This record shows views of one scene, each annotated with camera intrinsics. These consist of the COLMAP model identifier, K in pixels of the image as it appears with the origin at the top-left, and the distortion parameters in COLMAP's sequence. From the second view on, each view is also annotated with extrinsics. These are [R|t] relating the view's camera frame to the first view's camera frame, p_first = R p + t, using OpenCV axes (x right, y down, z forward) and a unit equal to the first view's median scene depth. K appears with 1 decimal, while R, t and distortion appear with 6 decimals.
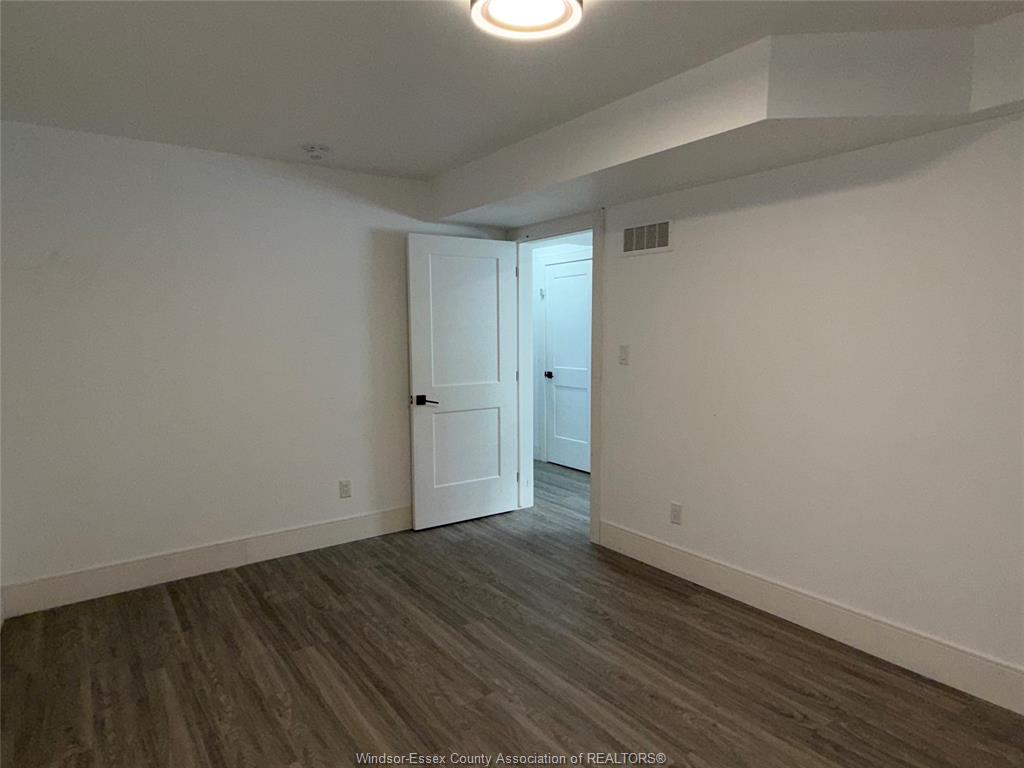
lens RADIAL K [[626.5, 0, 509.0], [0, 626.5, 385.1], [0, 0, 1]] dist [0.001028, 0.002395]
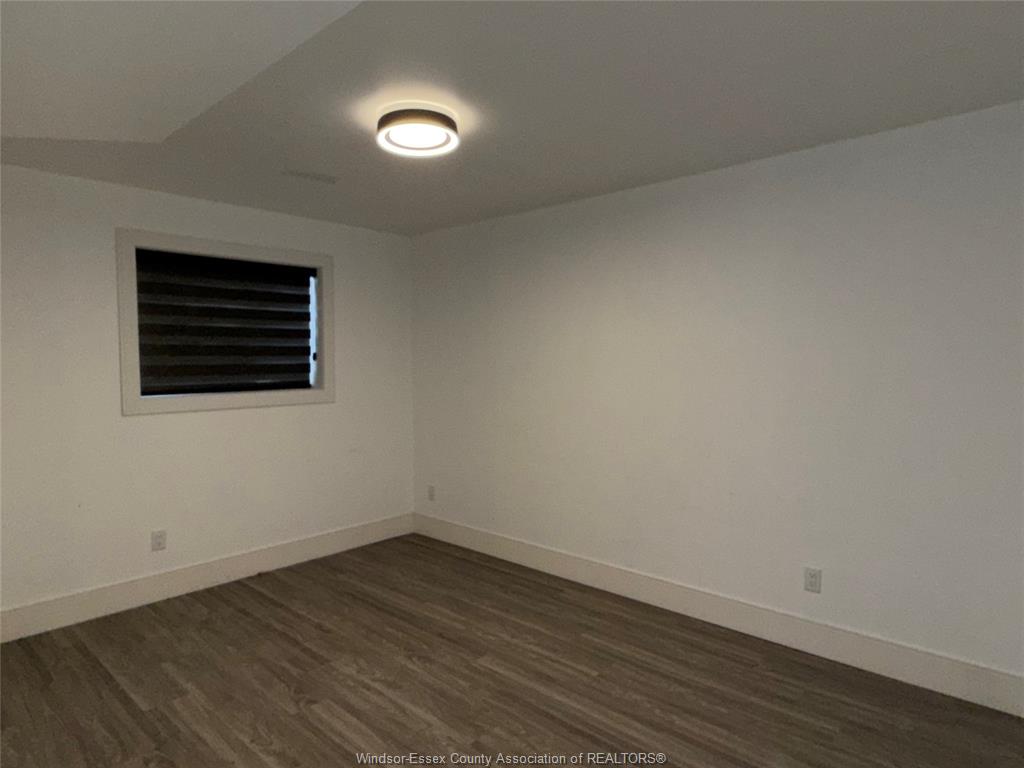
lens RADIAL K [[626.5, 0, 509.0], [0, 626.5, 385.1], [0, 0, 1]] dist [0.001028, 0.002395]
pose [[-0.972884, 0.028357, -0.229547, 0.115207], [-0.002389, 0.991171, 0.132567, -0.171828], [0.231280, 0.129520, -0.964227, 1.791150]]
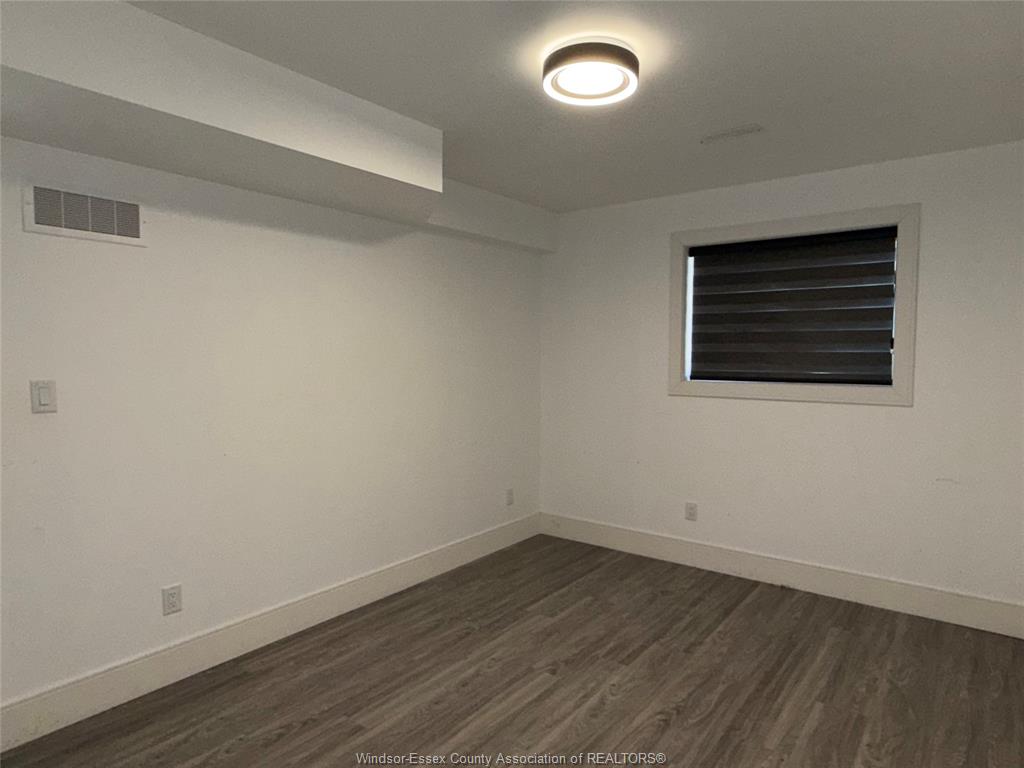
lens RADIAL K [[626.5, 0, 509.0], [0, 626.5, 385.1], [0, 0, 1]] dist [0.001028, 0.002395]
pose [[-0.306050, -0.042514, 0.951066, -0.776816], [0.086587, 0.993619, 0.072280, -0.095716], [-0.948070, 0.104472, -0.300416, 1.136812]]
